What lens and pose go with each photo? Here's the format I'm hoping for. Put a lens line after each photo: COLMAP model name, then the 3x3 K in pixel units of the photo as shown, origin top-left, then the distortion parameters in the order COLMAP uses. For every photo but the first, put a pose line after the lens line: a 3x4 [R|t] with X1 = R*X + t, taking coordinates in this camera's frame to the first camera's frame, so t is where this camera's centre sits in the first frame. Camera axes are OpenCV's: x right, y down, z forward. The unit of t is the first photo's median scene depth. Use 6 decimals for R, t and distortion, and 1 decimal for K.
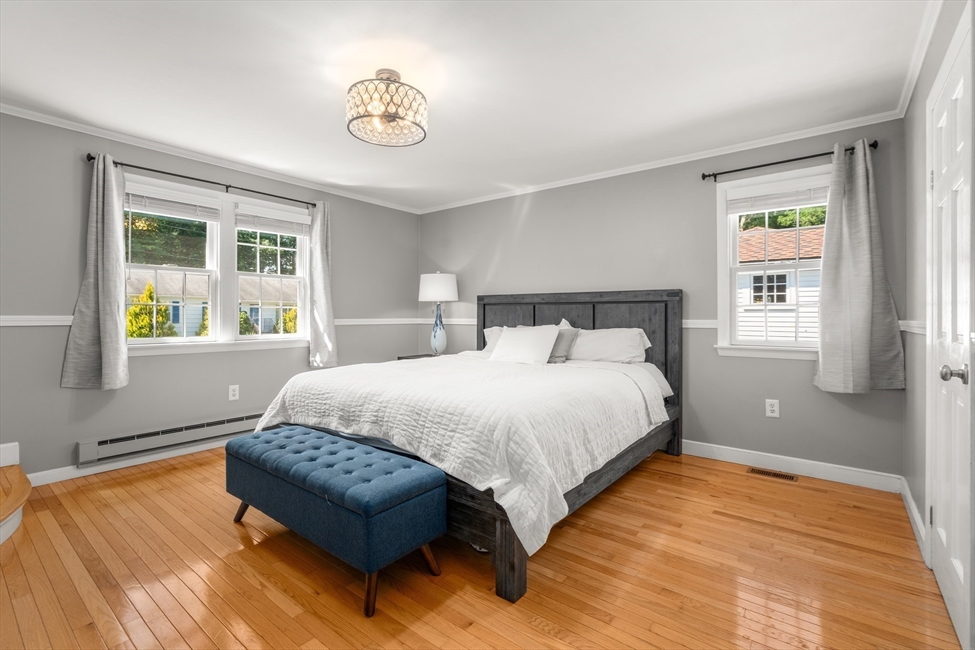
lens RADIAL K [[448.5, 0, 485.0], [0, 448.5, 310.0], [0, 0, 1]] dist [-0.001218, -0.000097]
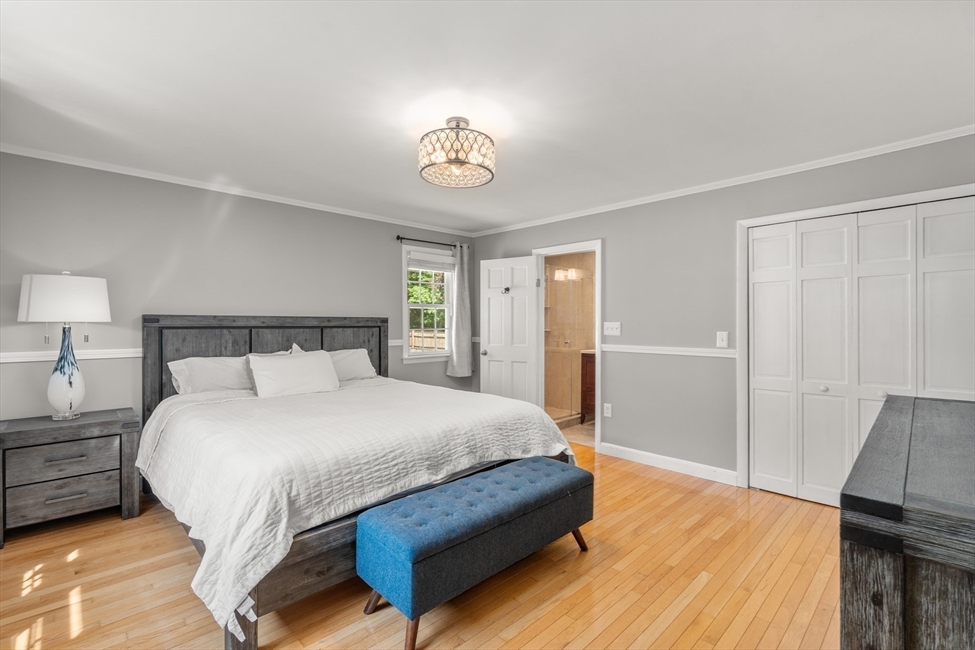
lens RADIAL K [[438.9, 0, 487.5], [0, 438.9, 325.0], [0, 0, 1]] dist [-0.001204, -0.000082]
pose [[0.126436, -0.006247, 0.991955, -0.793486], [-0.012783, 0.999887, 0.007927, -0.037129], [-0.991892, -0.013683, 0.126342, 0.520109]]
